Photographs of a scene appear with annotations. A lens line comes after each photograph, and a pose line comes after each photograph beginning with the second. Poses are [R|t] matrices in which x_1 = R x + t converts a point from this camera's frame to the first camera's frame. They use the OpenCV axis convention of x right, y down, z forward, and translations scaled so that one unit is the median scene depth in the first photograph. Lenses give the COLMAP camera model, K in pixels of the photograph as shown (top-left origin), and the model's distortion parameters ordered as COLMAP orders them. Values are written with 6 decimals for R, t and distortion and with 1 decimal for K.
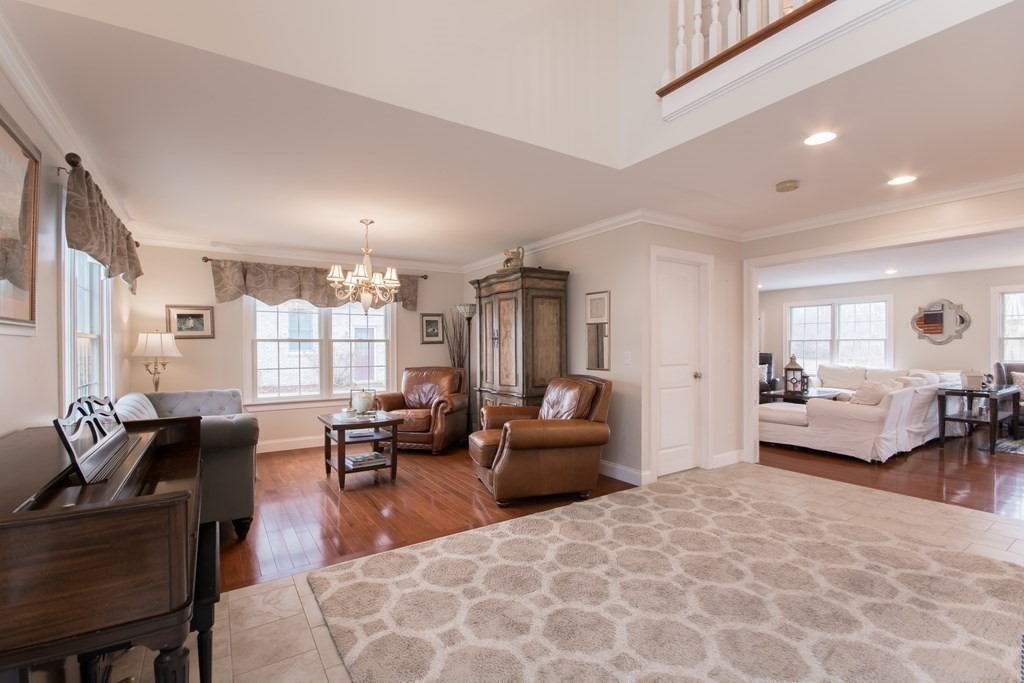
lens RADIAL K [[456.9, 0, 498.9], [0, 456.9, 348.6], [0, 0, 1]] dist [0.002129, -0.003871]
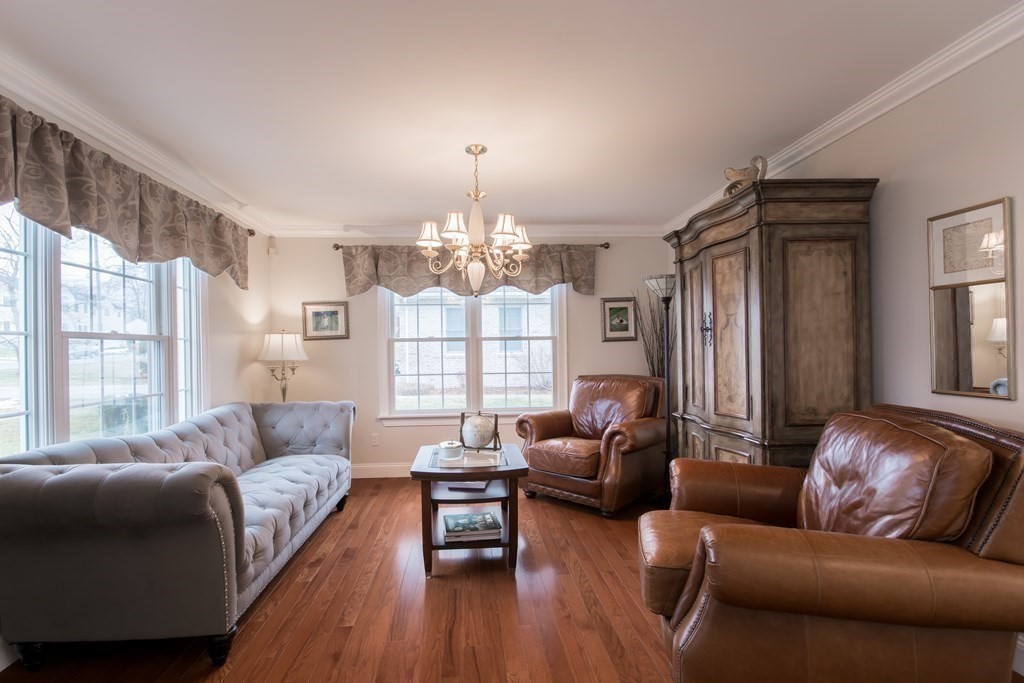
lens RADIAL K [[456.9, 0, 498.2], [0, 456.9, 348.8], [0, 0, 1]] dist [0.002129, -0.003871]
pose [[0.877002, -0.008266, -0.480416, 0.038213], [0.009382, 0.999956, -0.000079, -0.000663], [0.480395, -0.004438, 0.877041, 0.411777]]
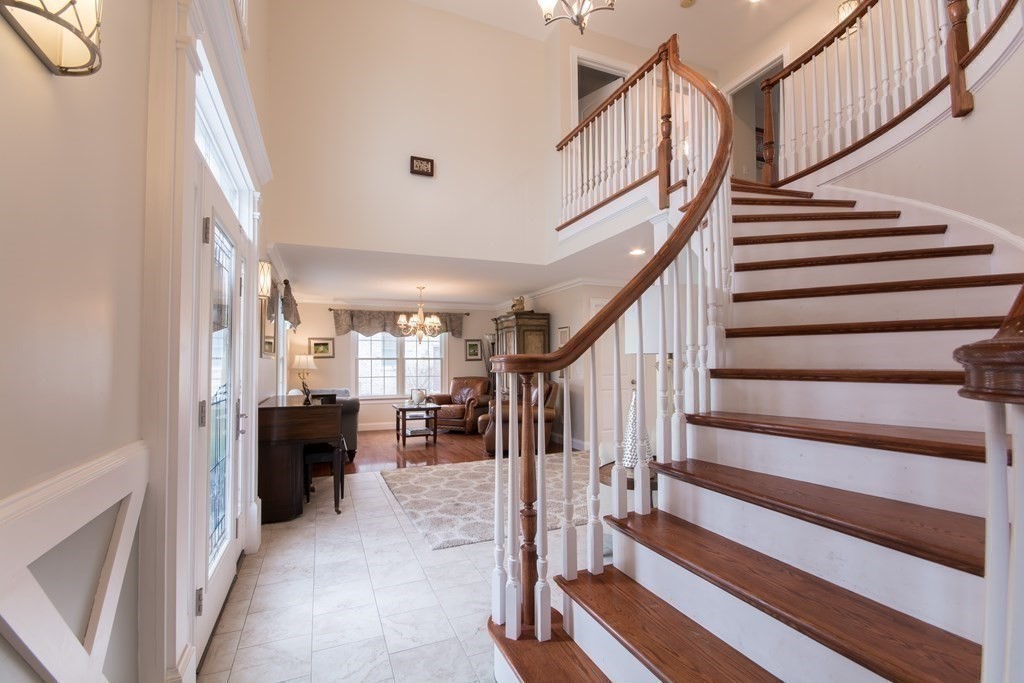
lens RADIAL K [[456.9, 0, 501.0], [0, 456.9, 347.6], [0, 0, 1]] dist [0.002129, -0.003871]
pose [[0.983519, -0.006993, -0.180668, 0.269318], [0.000381, 0.999330, -0.036607, 0.001008], [0.180803, 0.035935, 0.982863, -0.521470]]
